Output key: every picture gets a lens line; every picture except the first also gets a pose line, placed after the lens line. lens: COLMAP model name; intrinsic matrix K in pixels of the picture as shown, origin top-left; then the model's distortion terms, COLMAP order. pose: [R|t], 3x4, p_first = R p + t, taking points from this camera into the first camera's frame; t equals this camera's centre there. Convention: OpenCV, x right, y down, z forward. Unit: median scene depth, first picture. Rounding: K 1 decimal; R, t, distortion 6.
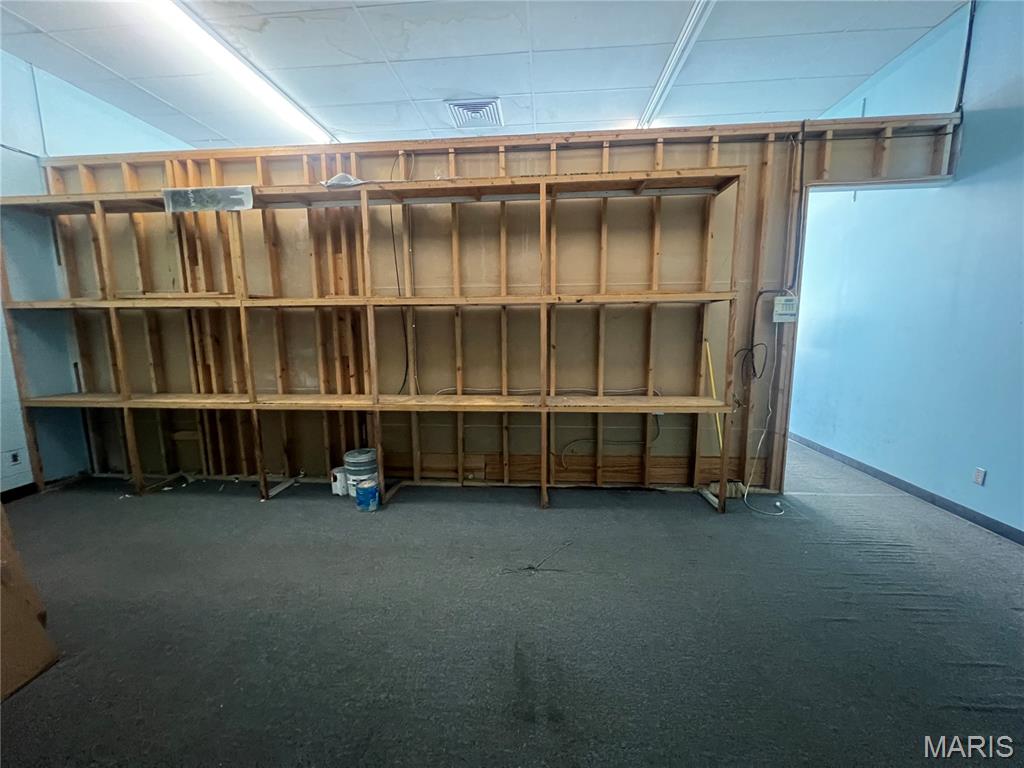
lens RADIAL K [[409.1, 0, 511.9], [0, 409.1, 385.8], [0, 0, 1]] dist [-0.002532, 0.000606]
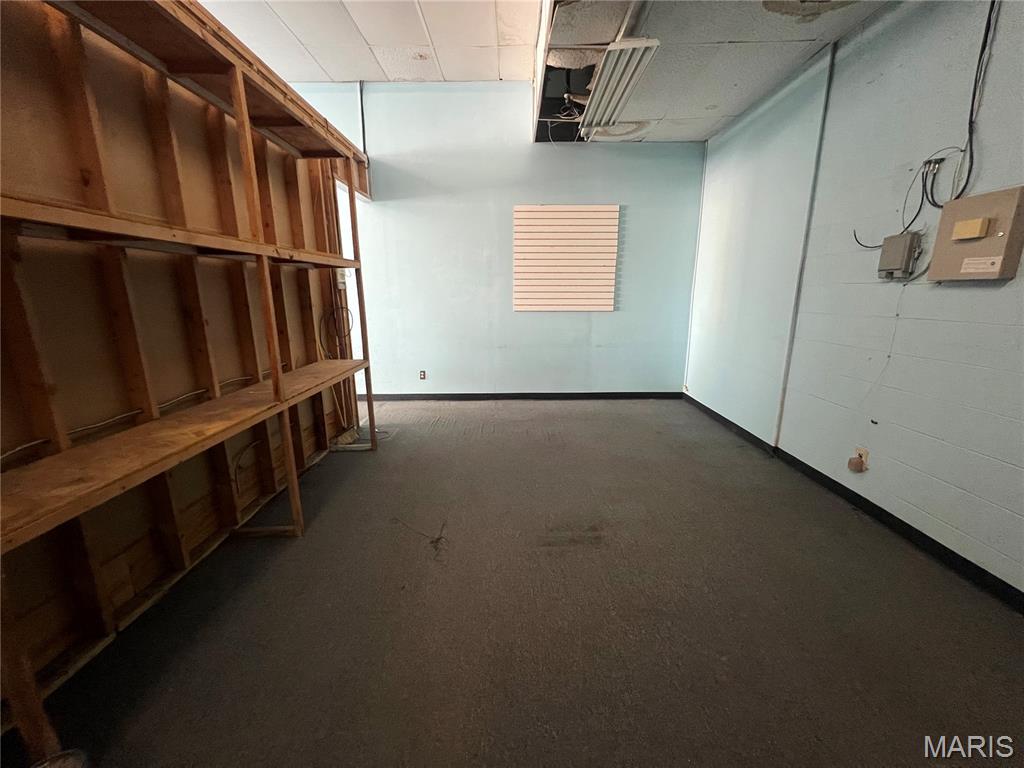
lens RADIAL K [[409.8, 0, 512.1], [0, 409.8, 385.2], [0, 0, 1]] dist [-0.001843, 0.000377]
pose [[-0.078936, -0.212962, 0.973867, -0.618433], [0.149398, 0.963355, 0.222772, -0.076227], [-0.985621, 0.163078, -0.044227, 0.591995]]
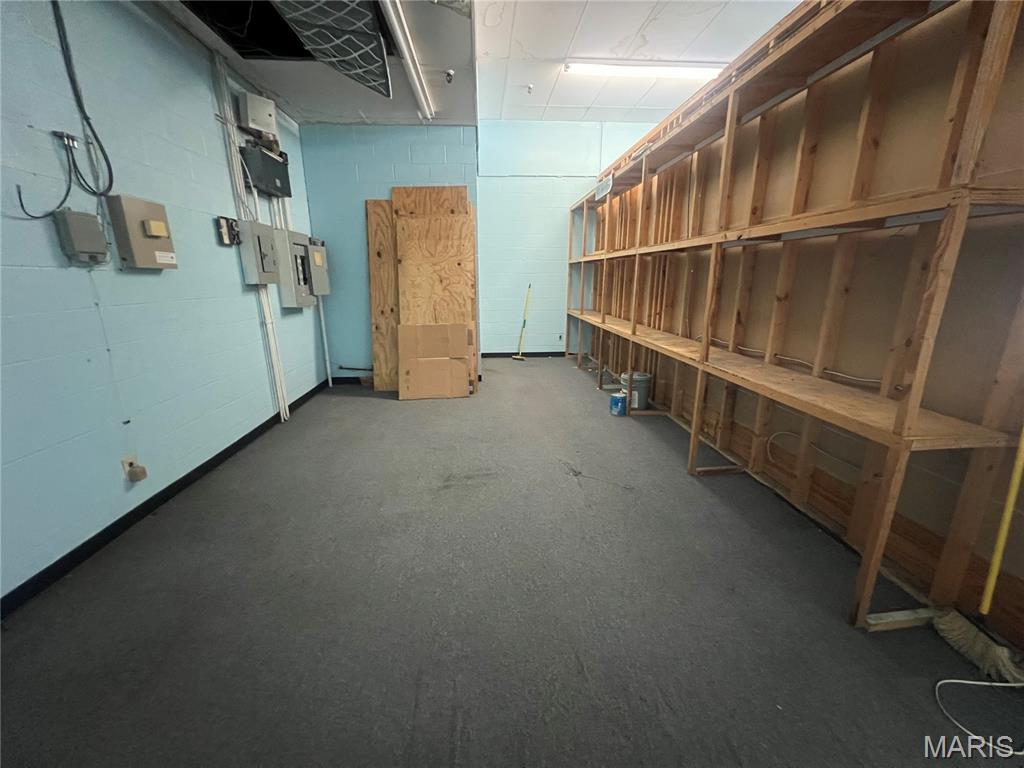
lens RADIAL K [[409.1, 0, 511.7], [0, 409.1, 385.7], [0, 0, 1]] dist [-0.002532, 0.000606]
pose [[0.158878, 0.261490, -0.952040, 0.824698], [-0.137951, 0.960709, 0.240849, -0.056619], [0.977613, 0.093070, 0.188709, 0.406204]]
